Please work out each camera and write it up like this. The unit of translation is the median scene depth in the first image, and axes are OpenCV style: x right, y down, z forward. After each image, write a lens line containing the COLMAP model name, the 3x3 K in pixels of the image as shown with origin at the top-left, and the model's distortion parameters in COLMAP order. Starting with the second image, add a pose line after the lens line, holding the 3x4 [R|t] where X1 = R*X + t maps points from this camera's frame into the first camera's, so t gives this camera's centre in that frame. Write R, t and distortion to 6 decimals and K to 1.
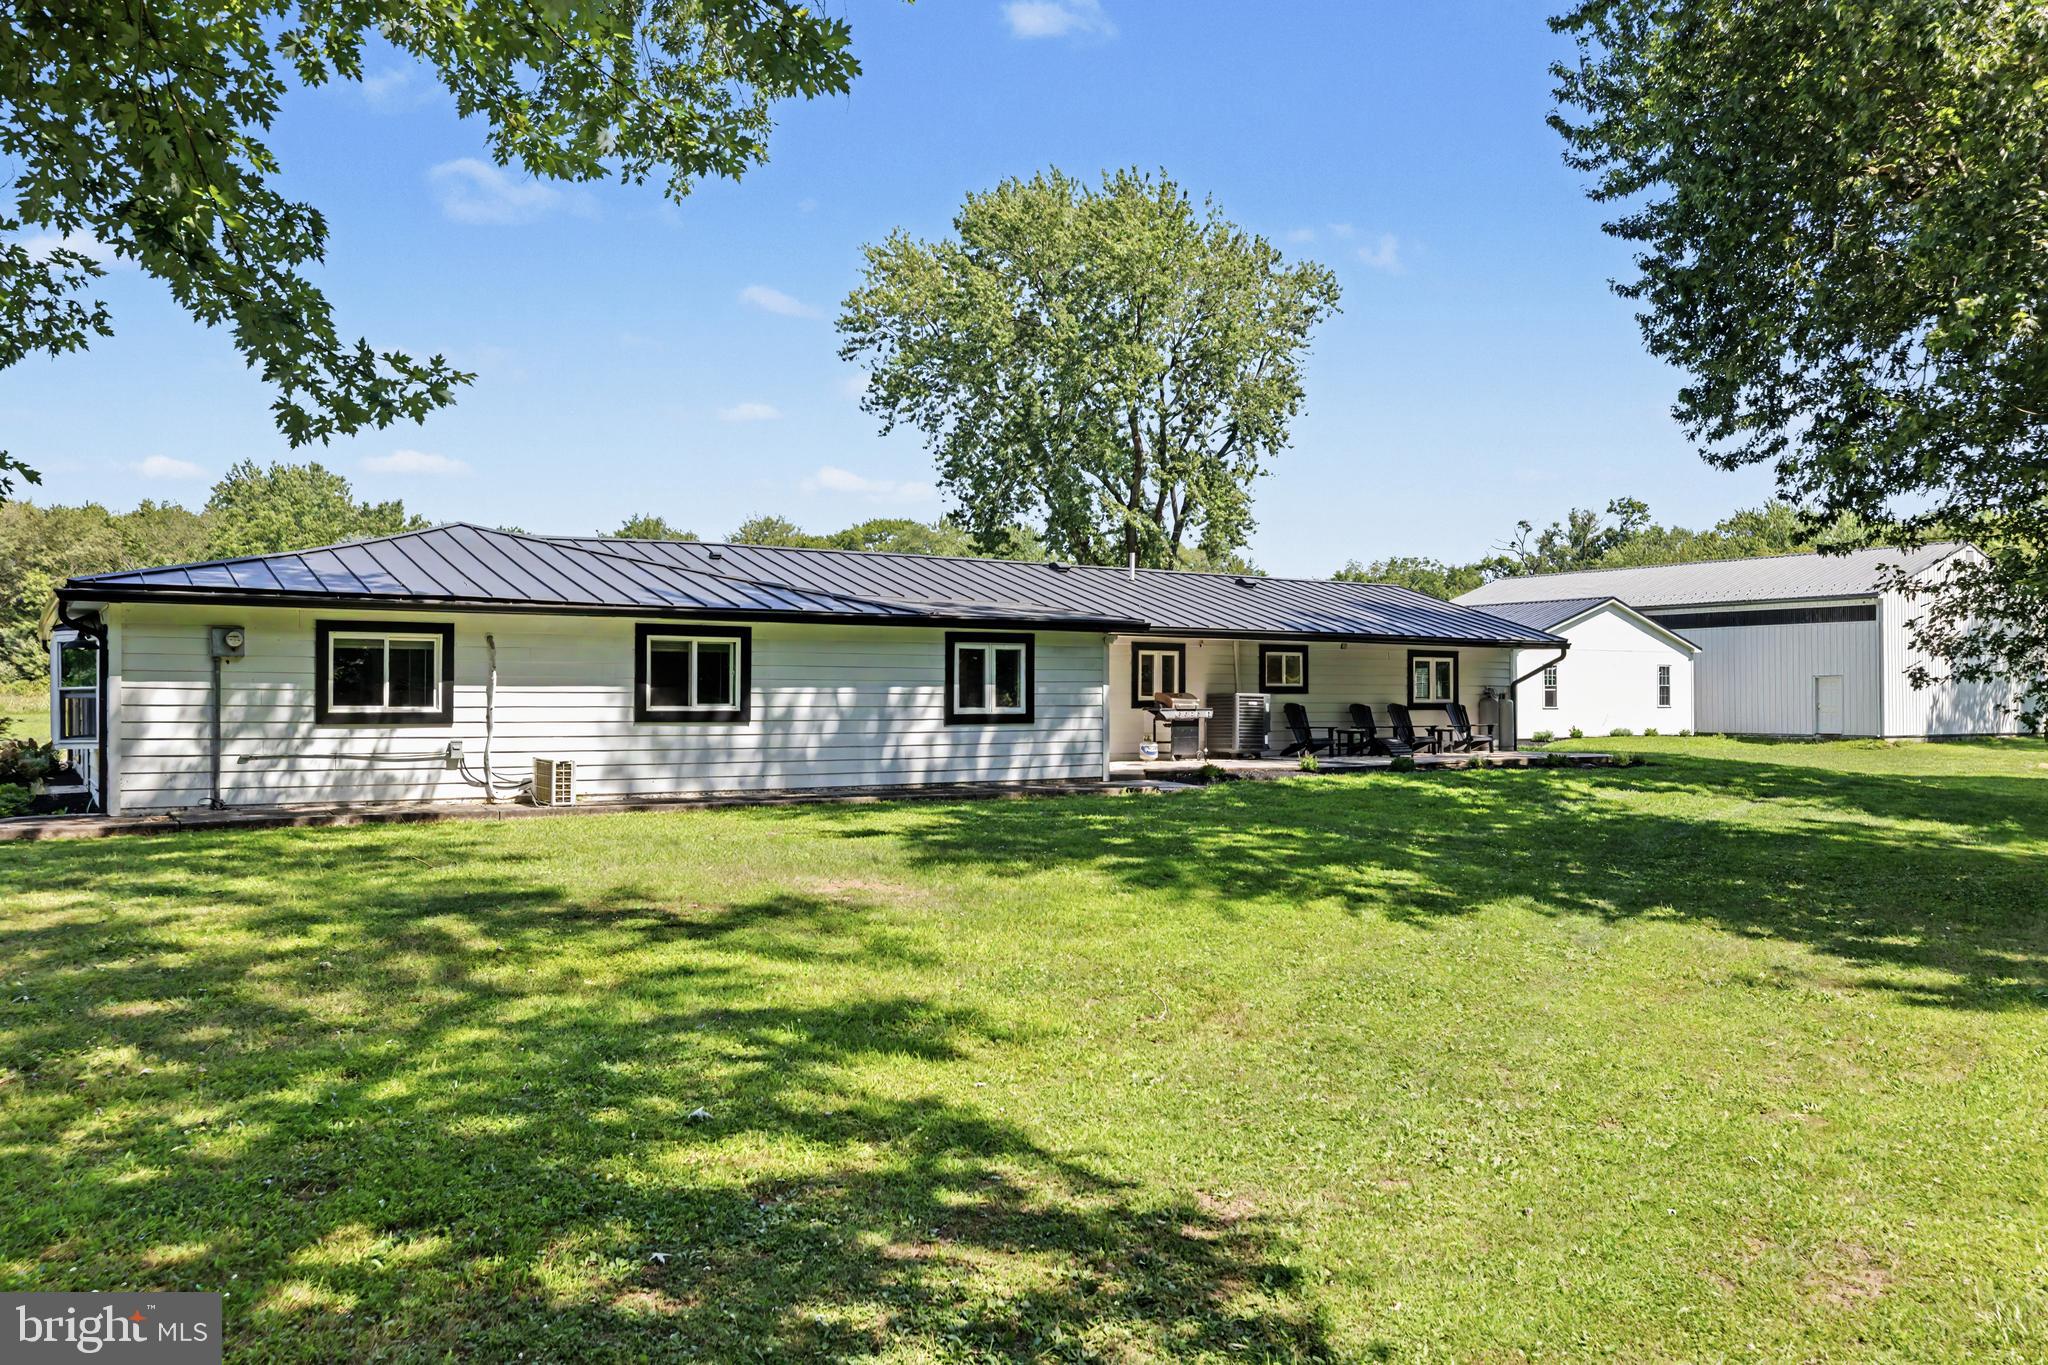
lens RADIAL K [[1528.3, 0, 1024.0], [0, 1528.3, 682.5], [0, 0, 1]] dist [-0.005681, -0.002305]
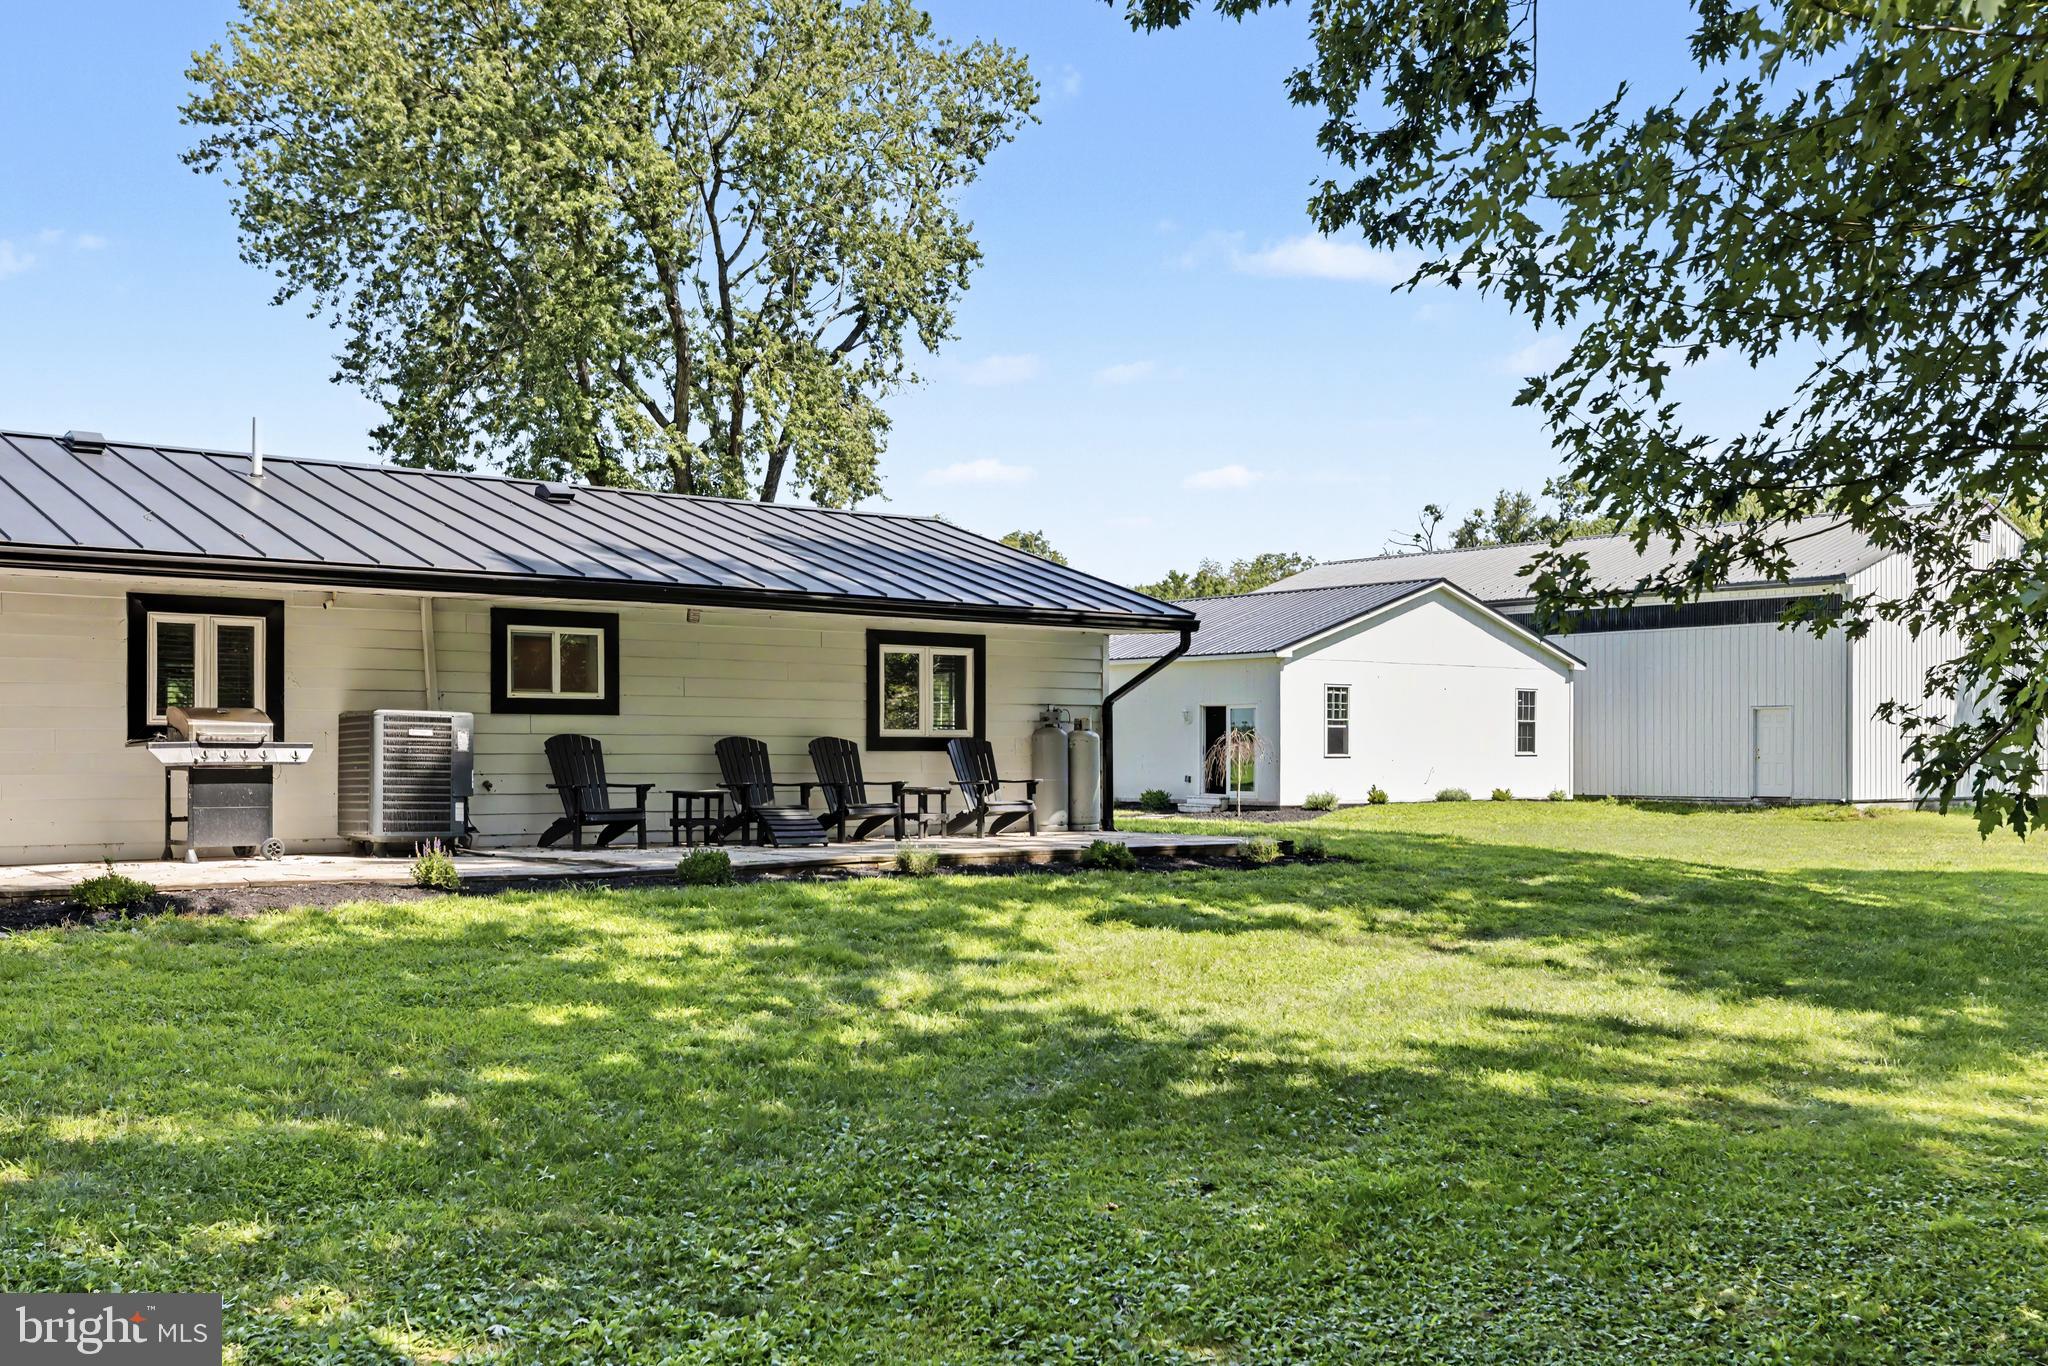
lens RADIAL K [[2036.4, 0, 1021.2], [0, 2036.4, 780.2], [0, 0, 1]] dist [-0.004717, -0.010414]
pose [[0.994987, -0.000801, 0.100003, 0.132787], [-0.001668, 0.999696, 0.024609, 0.006345], [-0.099993, -0.024653, 0.994683, 0.189324]]
